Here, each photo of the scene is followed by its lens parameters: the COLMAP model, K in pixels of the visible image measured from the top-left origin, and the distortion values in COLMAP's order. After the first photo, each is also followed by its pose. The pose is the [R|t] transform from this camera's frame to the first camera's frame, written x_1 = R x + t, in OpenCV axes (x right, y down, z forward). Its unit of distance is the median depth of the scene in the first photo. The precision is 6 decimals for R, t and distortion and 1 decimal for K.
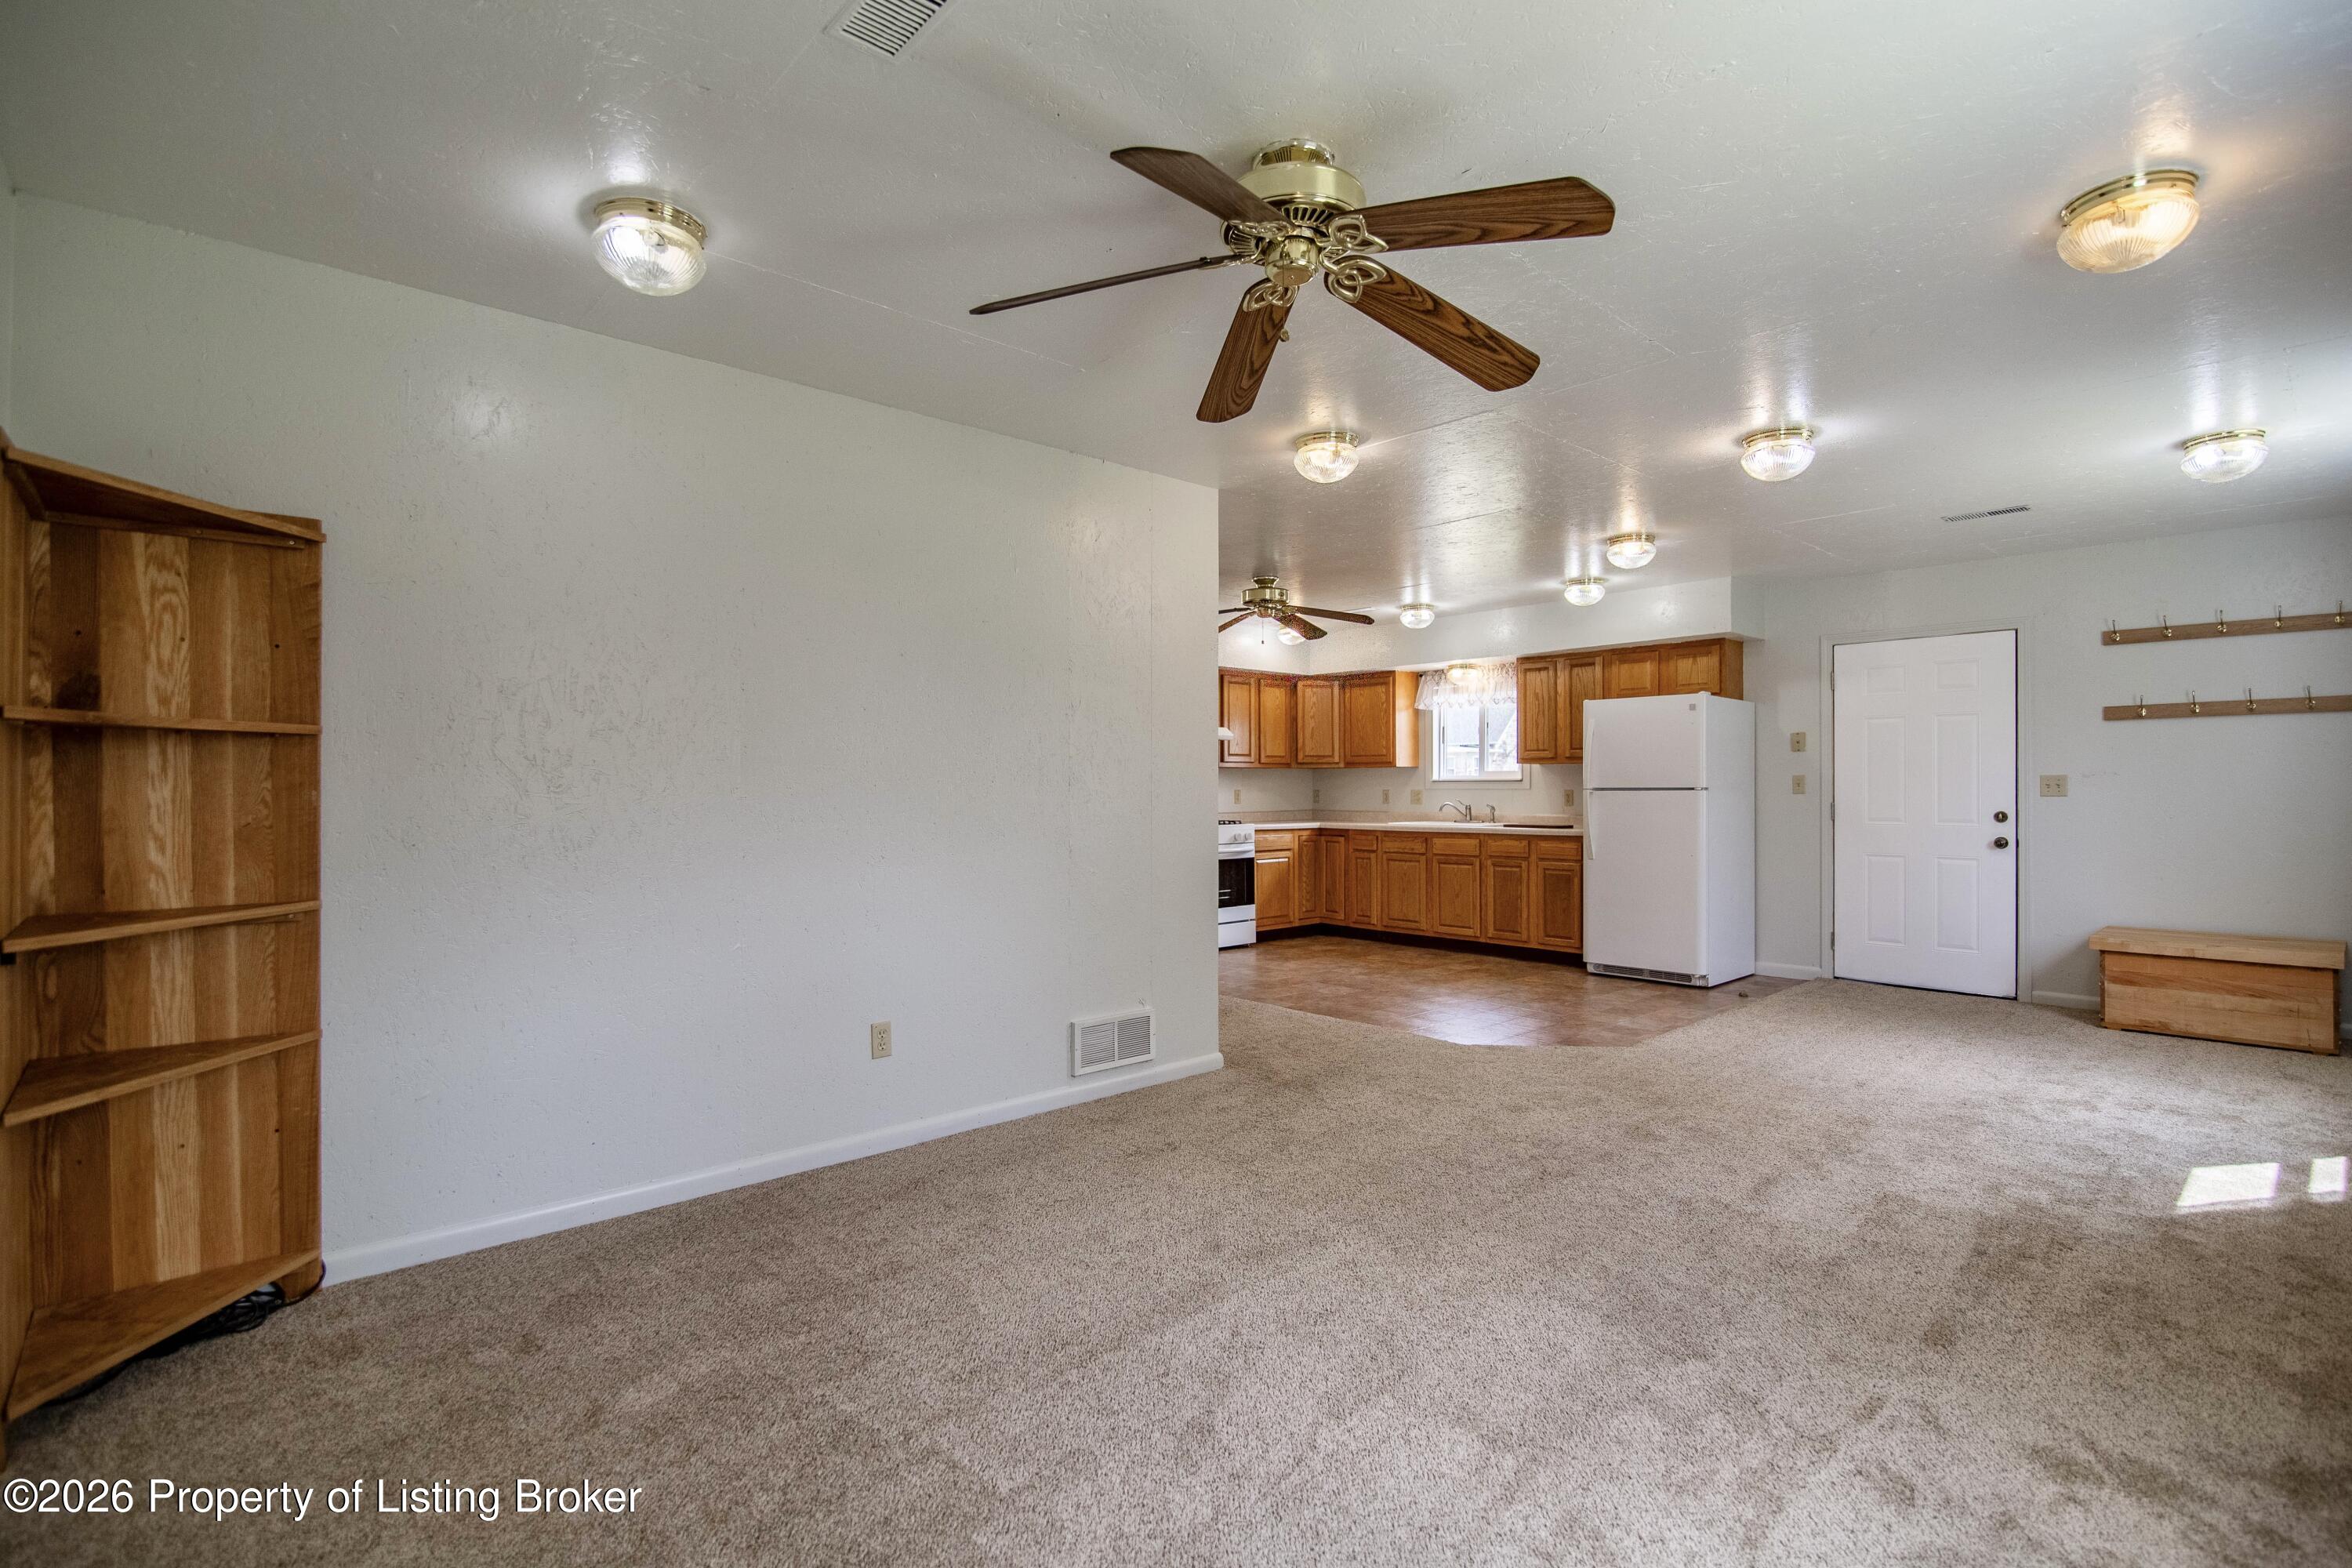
lens RADIAL K [[1087.0, 0, 1170.6], [0, 1087.0, 791.9], [0, 0, 1]] dist [-0.020921, 0.001380]
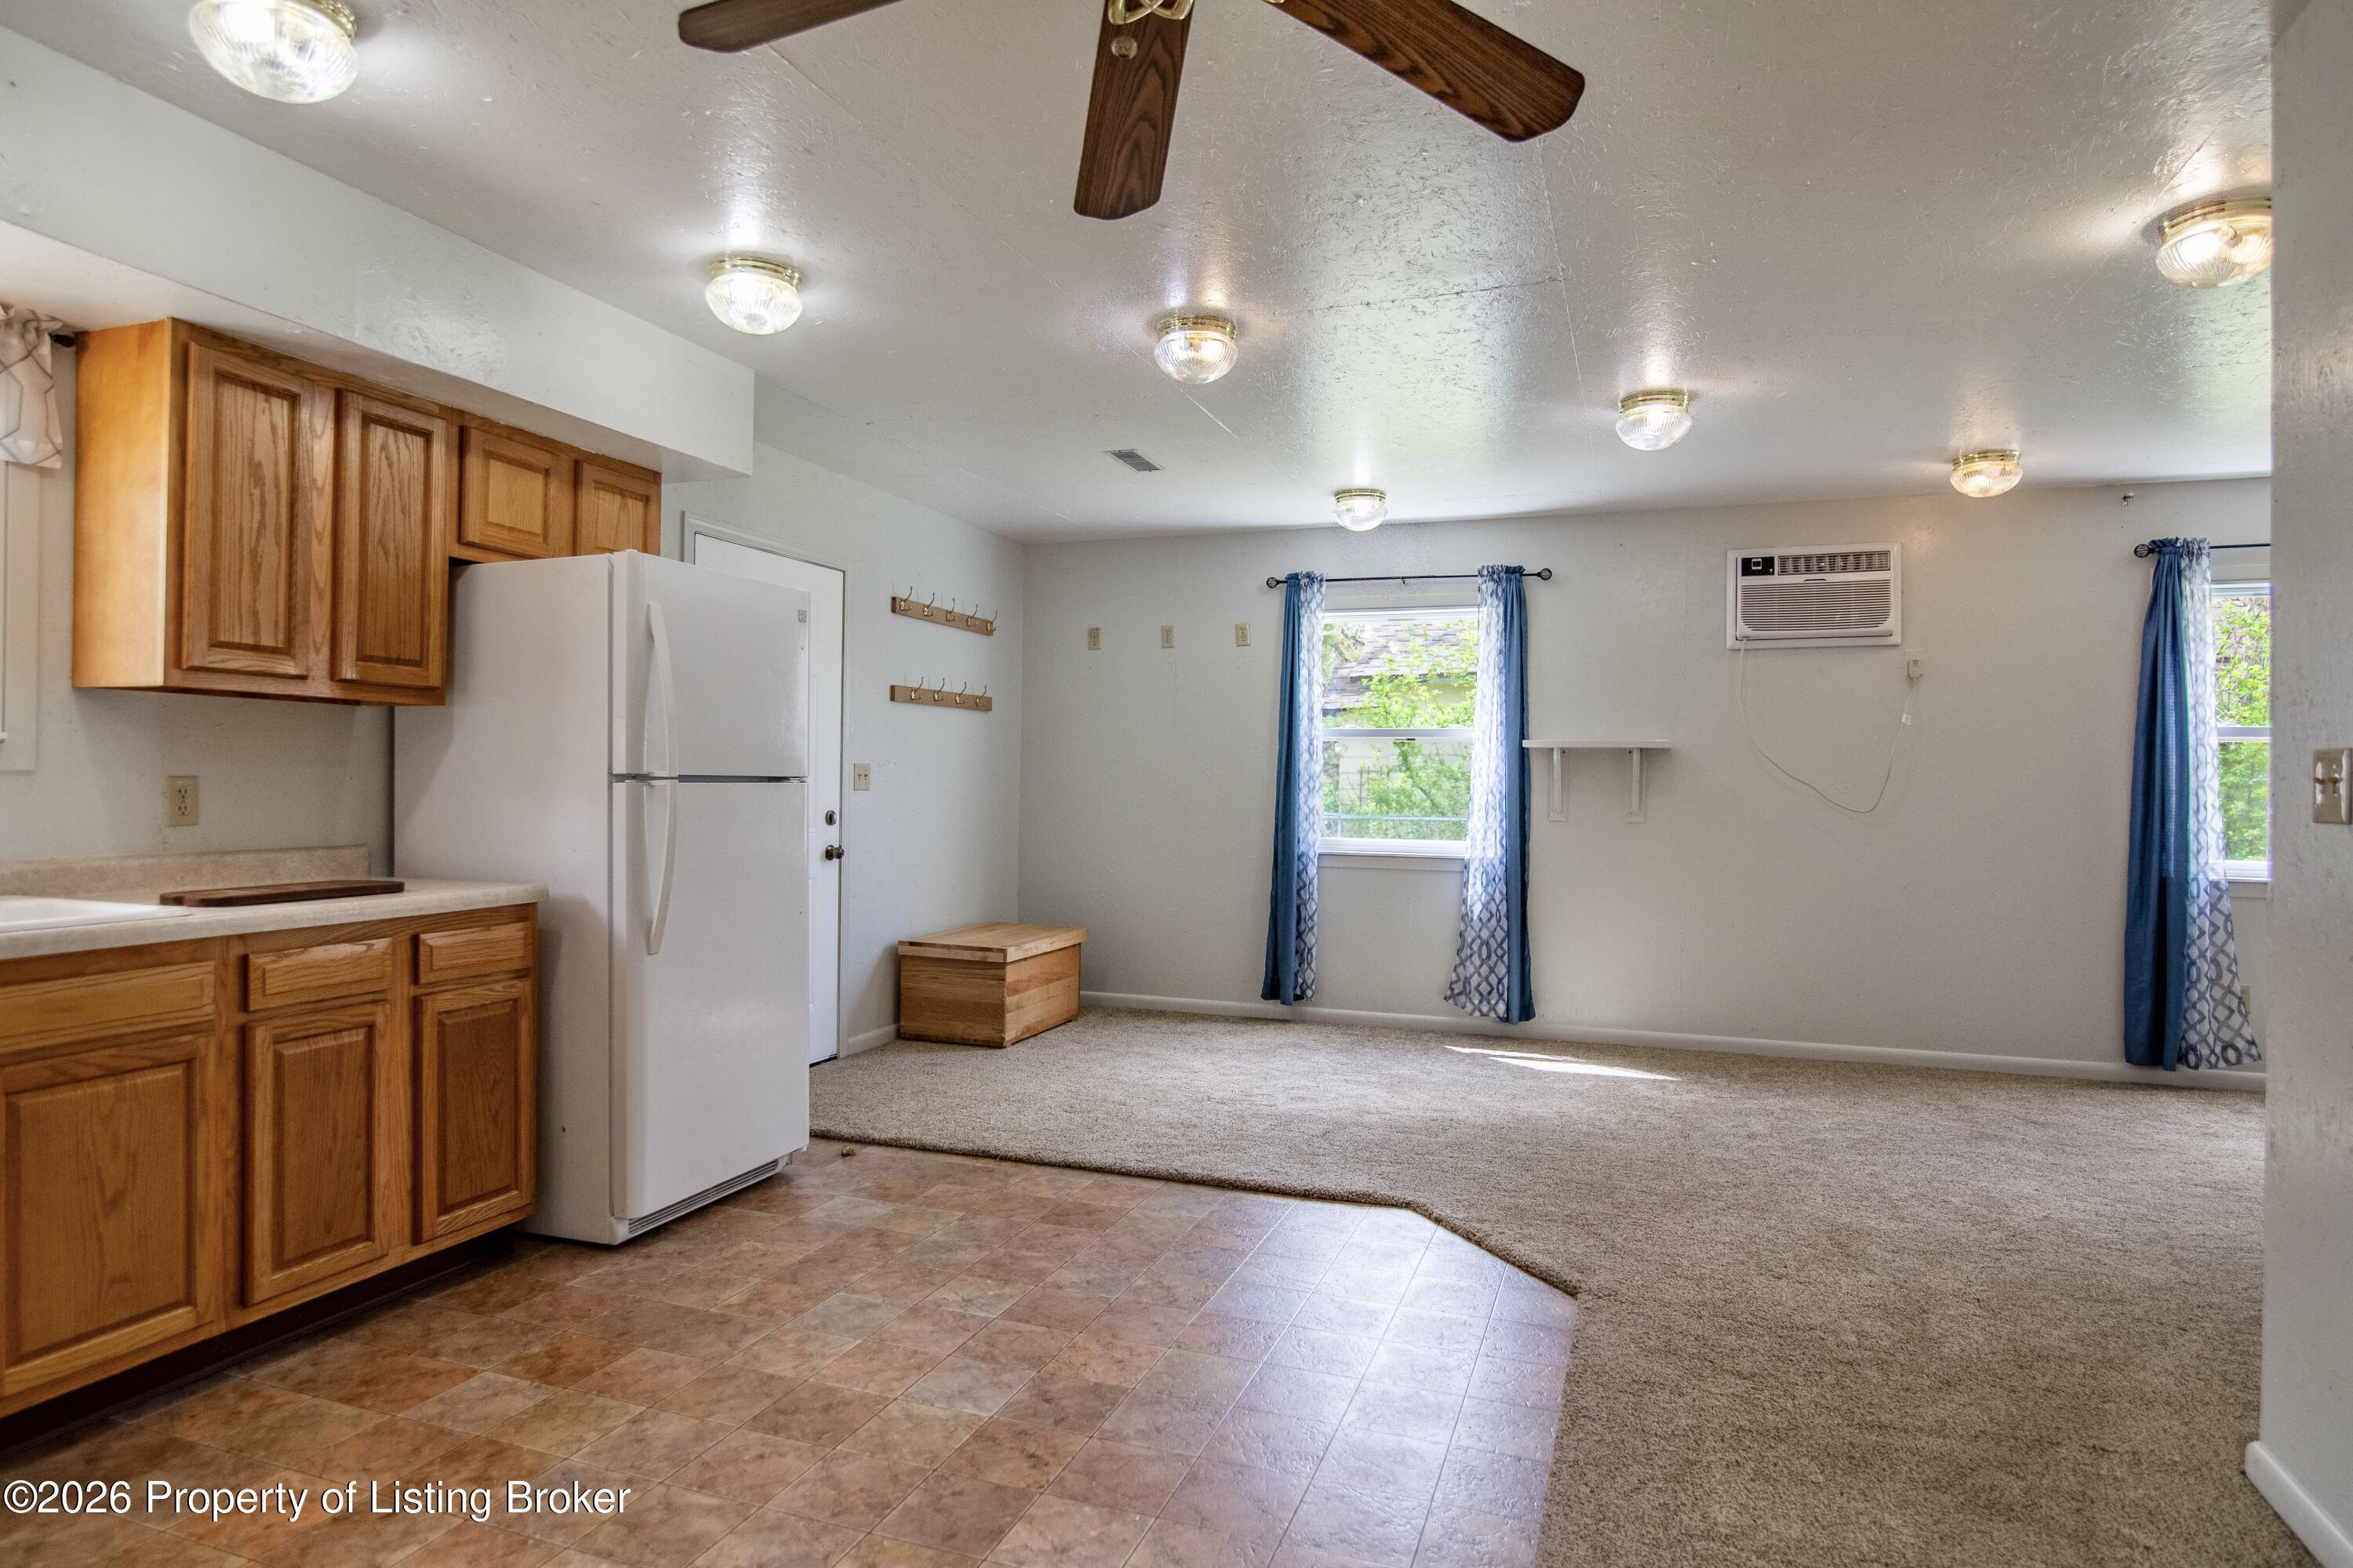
lens RADIAL K [[1319.2, 0, 1166.1], [0, 1319.2, 788.1], [0, 0, 1]] dist [-0.012592, 0.002051]
pose [[-0.470179, -0.005976, 0.882551, -0.117932], [-0.006438, 0.999974, 0.003342, -0.001629], [-0.882548, -0.004110, -0.470205, 0.981489]]
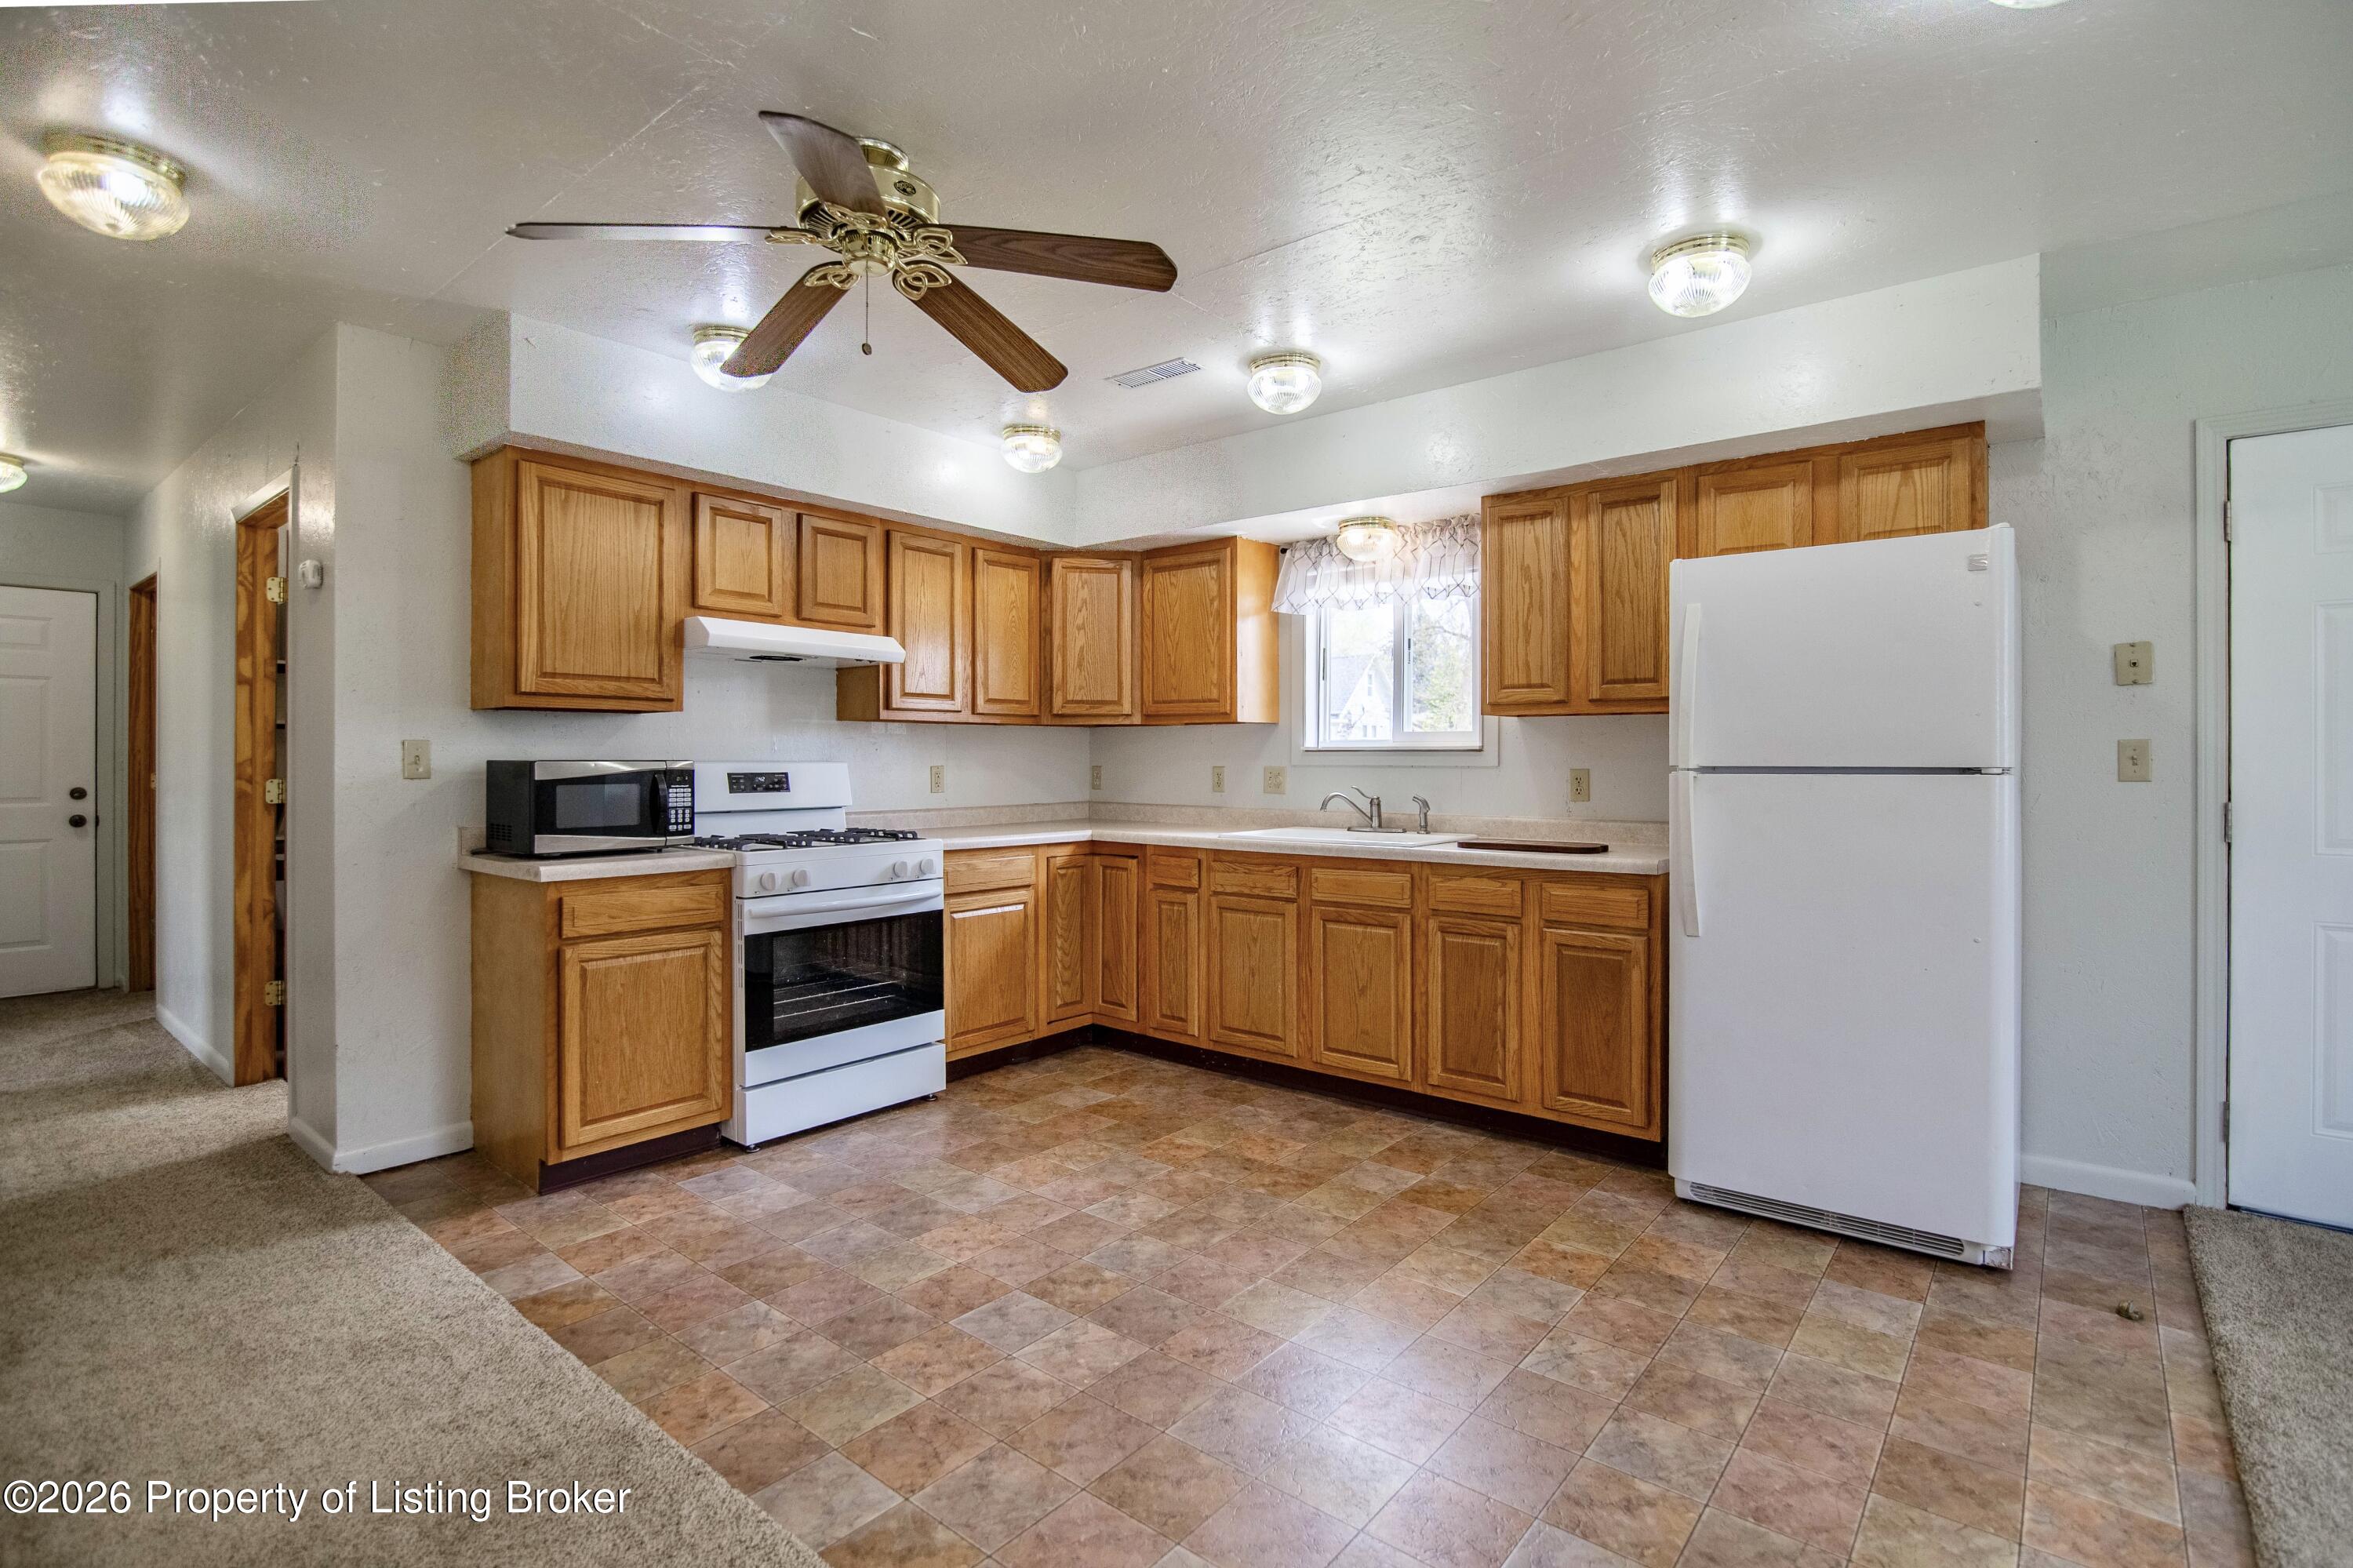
lens RADIAL K [[1123.6, 0, 1180.6], [0, 1123.6, 748.1], [0, 0, 1]] dist [-0.016918, -0.000138]
pose [[0.988208, 0.004819, 0.153041, 0.115682], [-0.002810, 0.999907, -0.013343, -0.004114], [-0.153091, 0.012756, 0.988130, 0.555310]]
